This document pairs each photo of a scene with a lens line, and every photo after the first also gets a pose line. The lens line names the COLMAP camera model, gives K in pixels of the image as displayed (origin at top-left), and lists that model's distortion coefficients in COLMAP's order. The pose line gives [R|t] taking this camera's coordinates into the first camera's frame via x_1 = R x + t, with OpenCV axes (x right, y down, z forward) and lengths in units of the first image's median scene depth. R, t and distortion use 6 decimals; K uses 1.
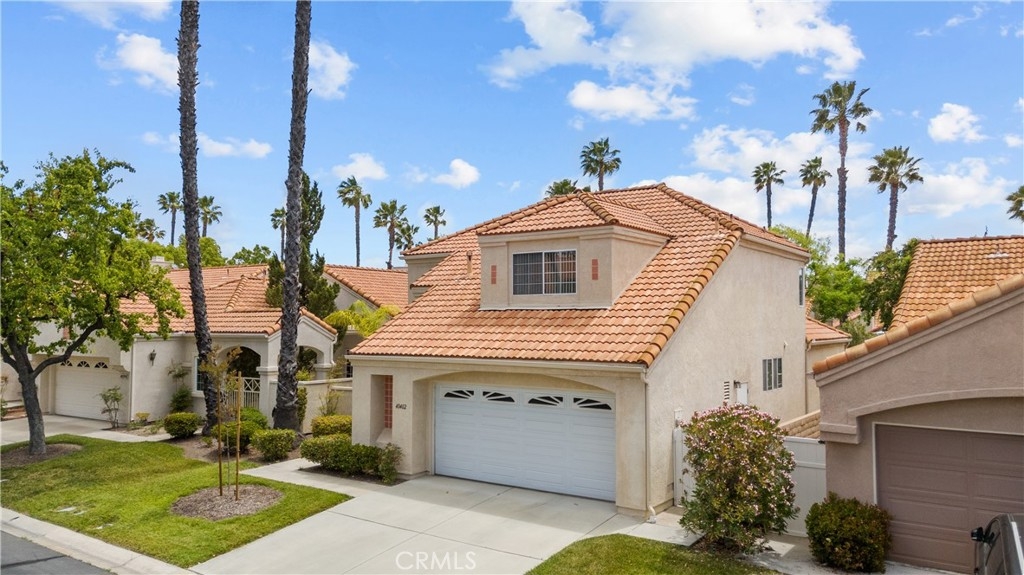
lens RADIAL K [[759.6, 0, 508.9], [0, 759.6, 293.4], [0, 0, 1]] dist [0.050524, 0.000368]
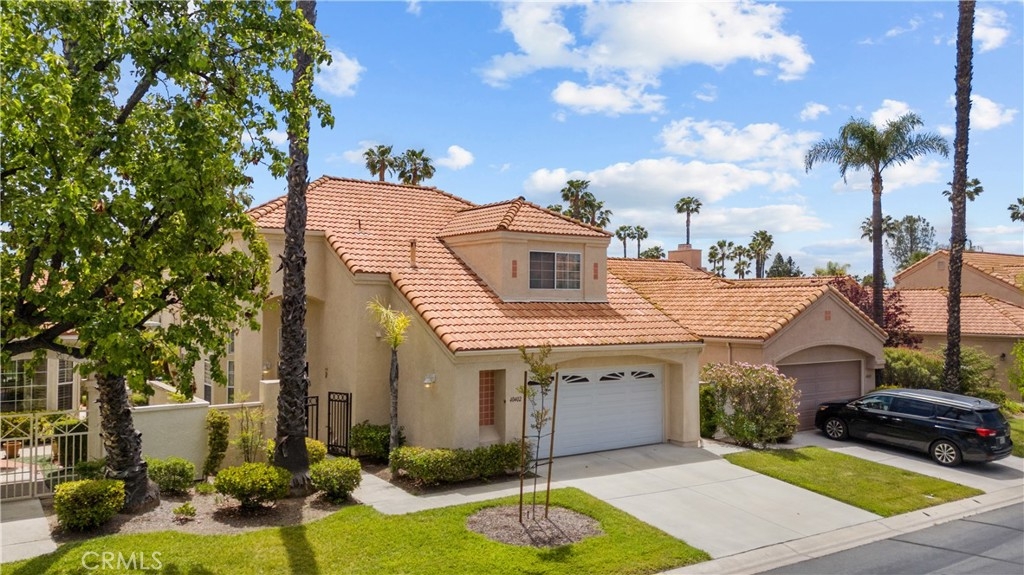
lens RADIAL K [[759.6, 0, 503.3], [0, 759.6, 284.1], [0, 0, 1]] dist [0.050524, 0.000368]
pose [[0.358050, 0.022967, 0.933420, -1.070942], [-0.039126, 0.999188, -0.009577, 0.007984], [-0.932882, -0.033092, 0.358658, 0.659774]]
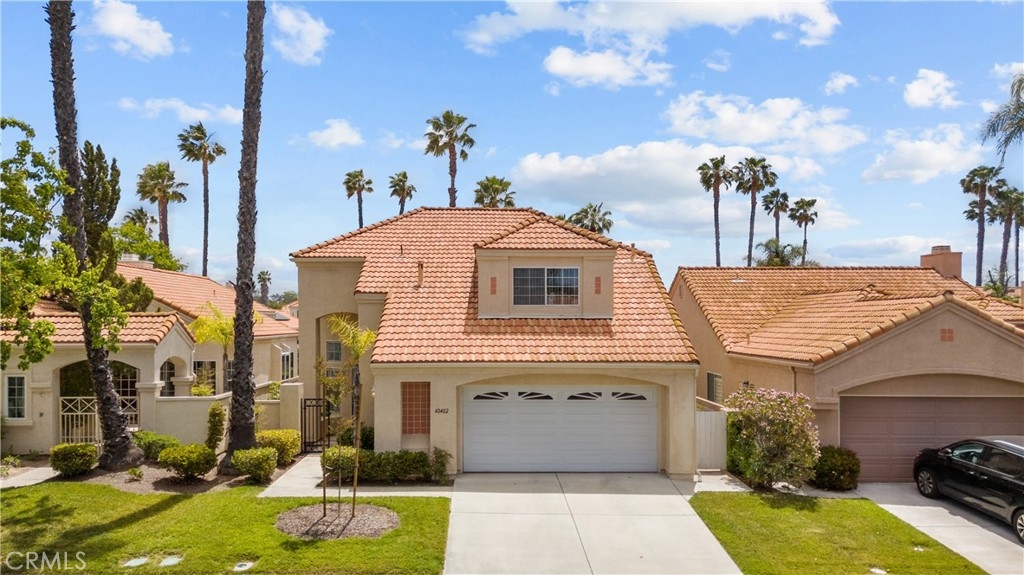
lens RADIAL K [[759.6, 0, 498.6], [0, 759.6, 318.7], [0, 0, 1]] dist [0.050524, 0.000368]
pose [[0.803944, 0.001531, 0.594704, -0.694480], [-0.023908, 0.999271, 0.029748, -0.010711], [-0.594225, -0.038134, 0.803395, 0.121449]]
